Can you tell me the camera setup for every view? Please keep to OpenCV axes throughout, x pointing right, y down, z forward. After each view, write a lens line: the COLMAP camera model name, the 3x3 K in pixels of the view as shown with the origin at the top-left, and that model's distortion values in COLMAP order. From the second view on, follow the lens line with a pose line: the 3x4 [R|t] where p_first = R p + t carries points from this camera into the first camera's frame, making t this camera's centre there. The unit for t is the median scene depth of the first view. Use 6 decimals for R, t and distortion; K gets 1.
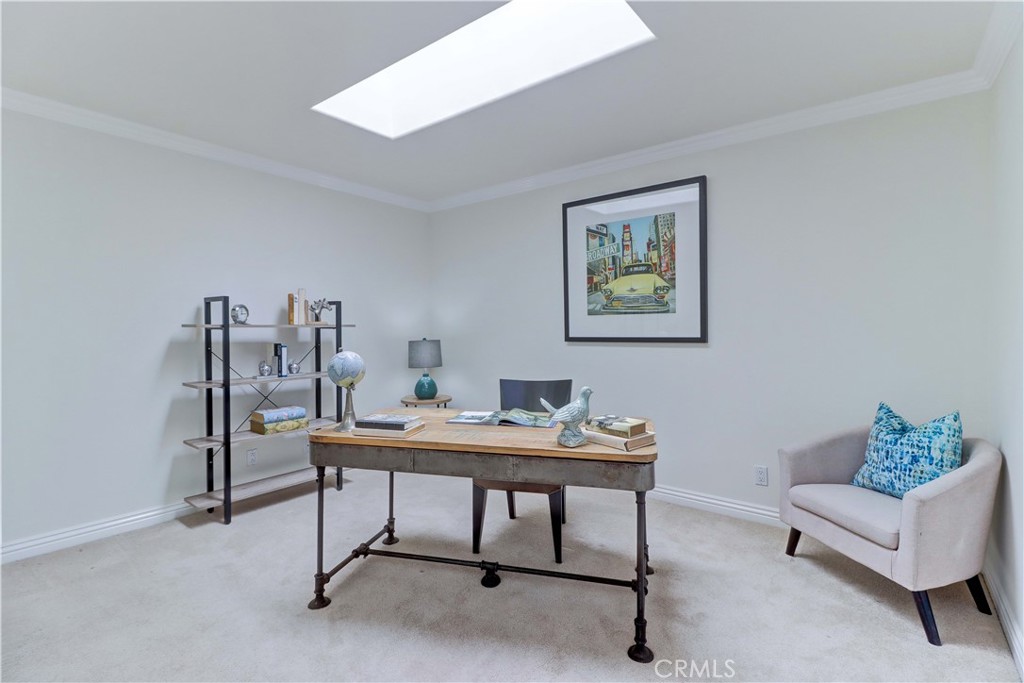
lens RADIAL K [[471.5, 0, 509.3], [0, 471.5, 323.3], [0, 0, 1]] dist [-0.000387, -0.009411]
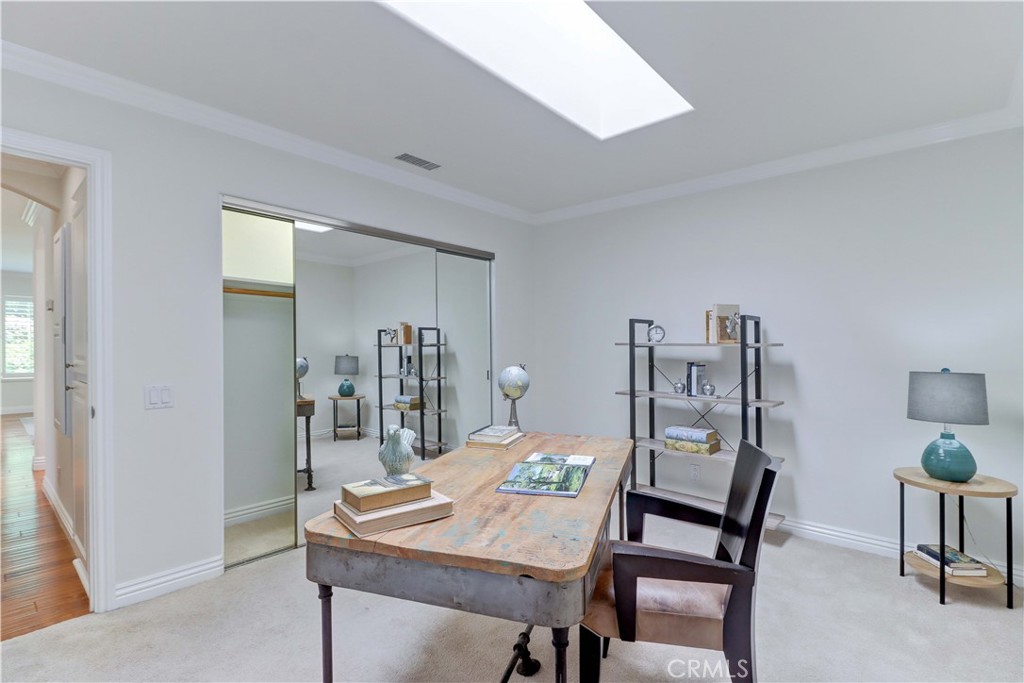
lens RADIAL K [[479.2, 0, 512.0], [0, 479.2, 341.5], [0, 0, 1]] dist [0.002902, -0.009674]
pose [[-0.066885, 0.000623, -0.997760, 0.560471], [0.003230, 0.999995, 0.000408, -0.002801], [0.997755, -0.003196, -0.066887, 0.719355]]
